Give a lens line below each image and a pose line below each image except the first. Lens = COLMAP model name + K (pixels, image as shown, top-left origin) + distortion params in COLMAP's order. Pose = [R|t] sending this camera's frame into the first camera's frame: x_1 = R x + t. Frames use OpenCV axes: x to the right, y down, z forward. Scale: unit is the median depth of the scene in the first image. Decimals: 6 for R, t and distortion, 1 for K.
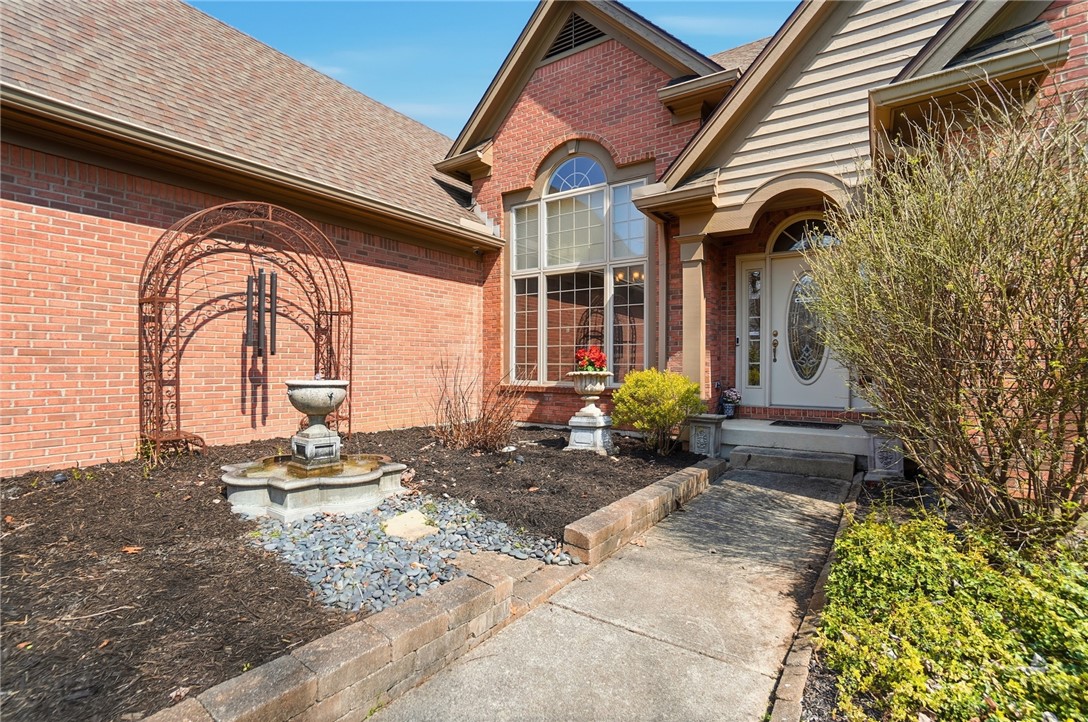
lens RADIAL K [[505.4, 0, 539.1], [0, 505.4, 365.7], [0, 0, 1]] dist [-0.035125, 0.000249]
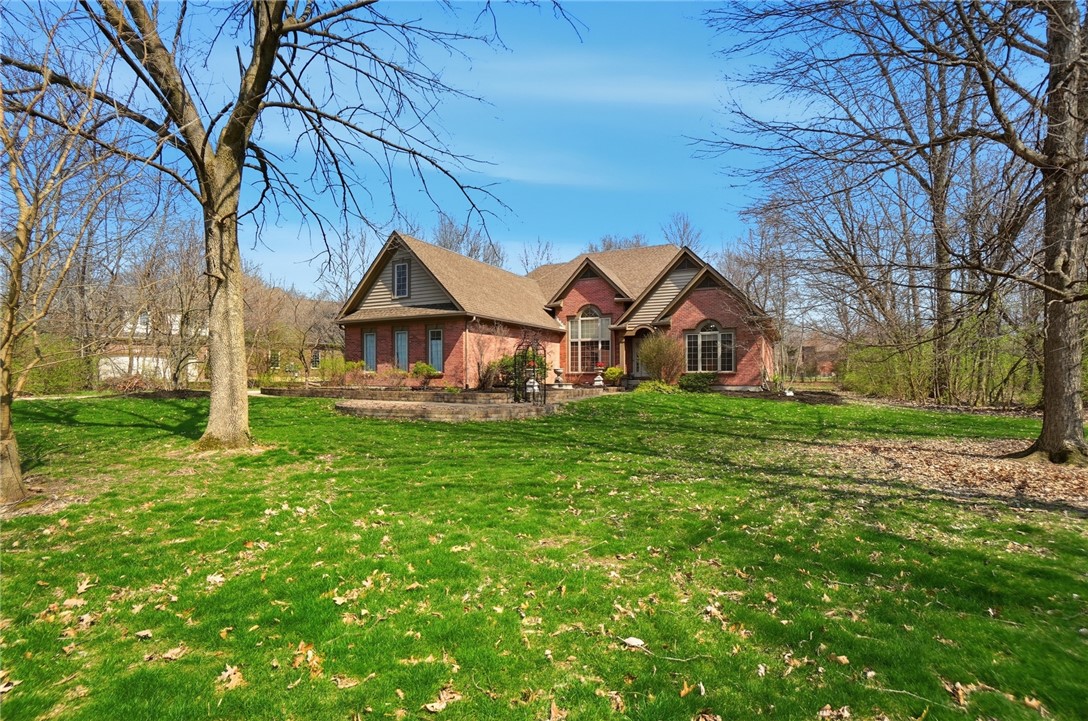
lens RADIAL K [[484.6, 0, 543.8], [0, 484.6, 379.5], [0, 0, 1]] dist [-0.001630, -0.000051]
pose [[0.990402, -0.008108, 0.137981, -0.815840], [0.006943, 0.999936, 0.008925, 0.061195], [-0.138044, -0.007881, 0.990395, -2.641815]]
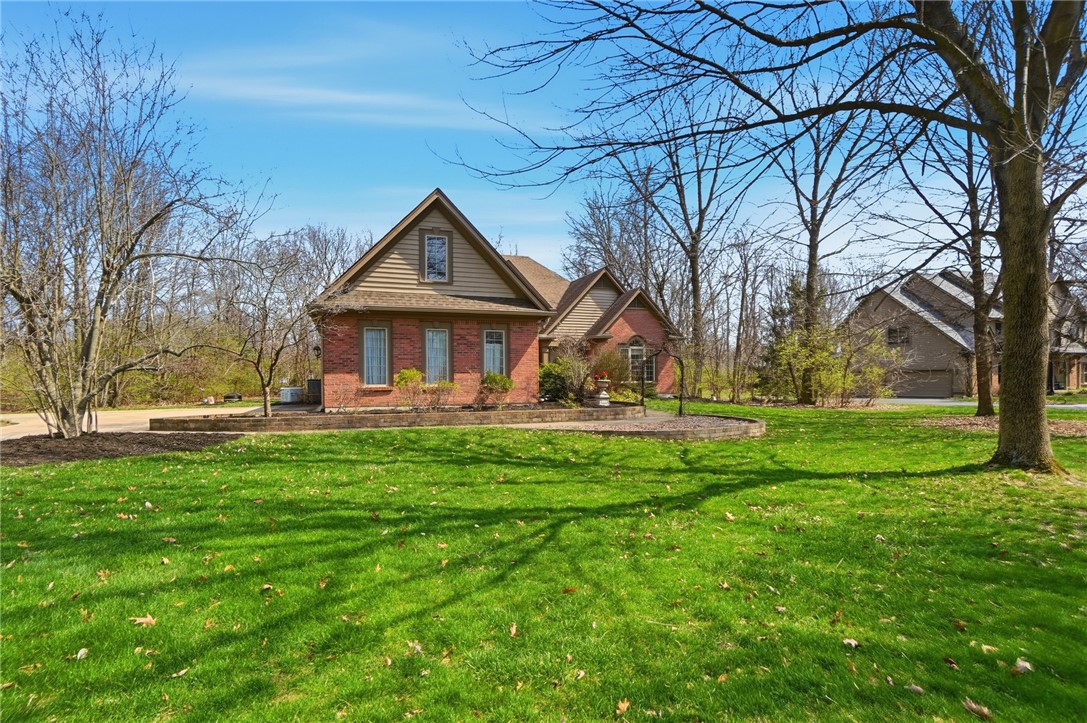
lens RADIAL K [[504.4, 0, 529.4], [0, 504.4, 382.7], [0, 0, 1]] dist [-0.040554, 0.000141]
pose [[0.596919, -0.013116, 0.802194, -2.801961], [0.015318, 0.999870, 0.004949, 0.021128], [-0.802155, 0.009334, 0.597043, -1.238090]]
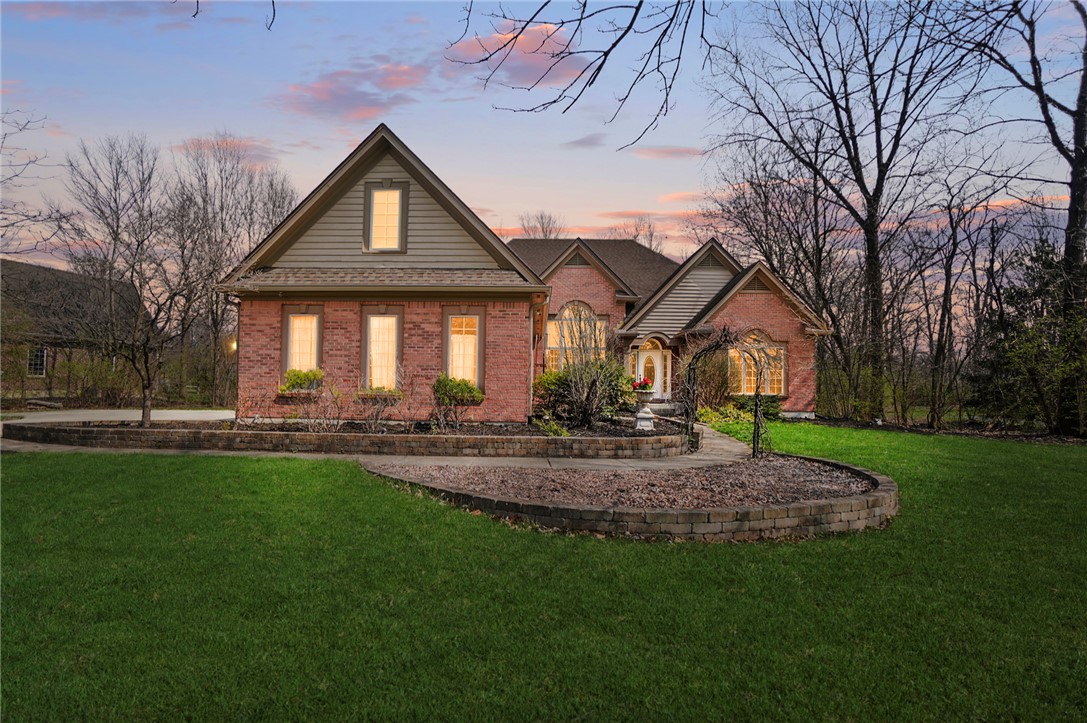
lens RADIAL K [[496.6, 0, 531.8], [0, 496.6, 371.8], [0, 0, 1]] dist [-0.053044, 0.018187]
pose [[0.837325, 0.023516, 0.546199, -1.728290], [-0.005532, 0.999388, -0.034547, 0.024209], [-0.546677, 0.025905, 0.836943, -1.175060]]
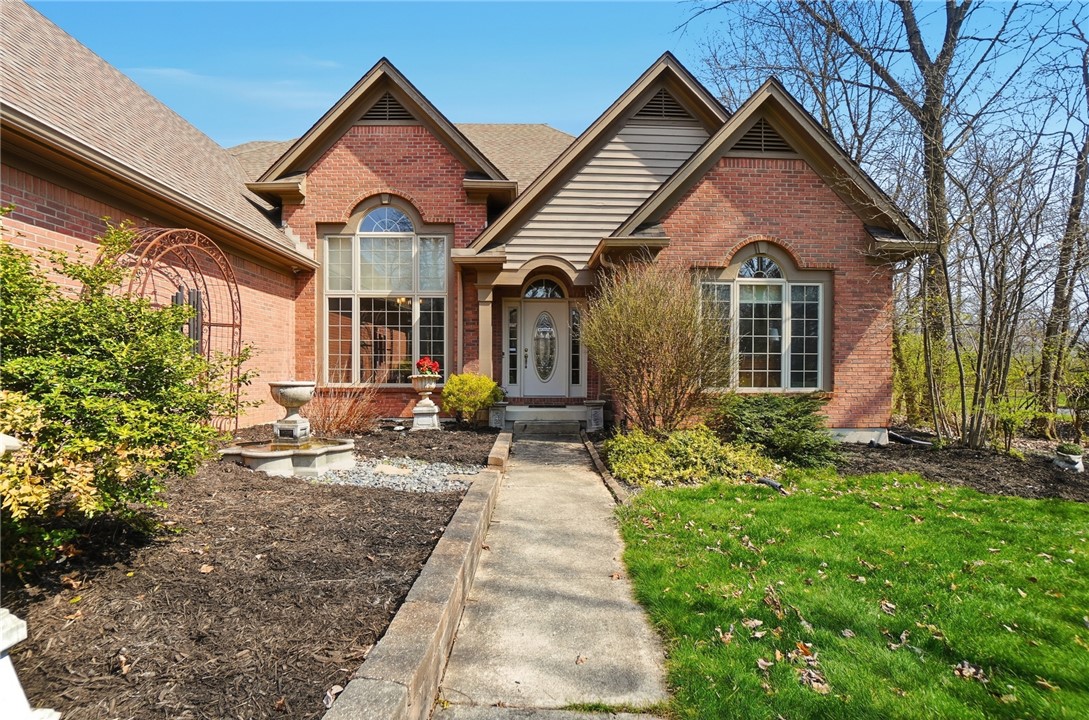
lens RADIAL K [[505.7, 0, 530.3], [0, 505.7, 379.7], [0, 0, 1]] dist [-0.035762, -0.000007]
pose [[0.816134, -0.010889, 0.577760, -0.416932], [0.000413, 0.999833, 0.018261, -0.000519], [-0.577863, -0.014664, 0.816002, -0.285140]]
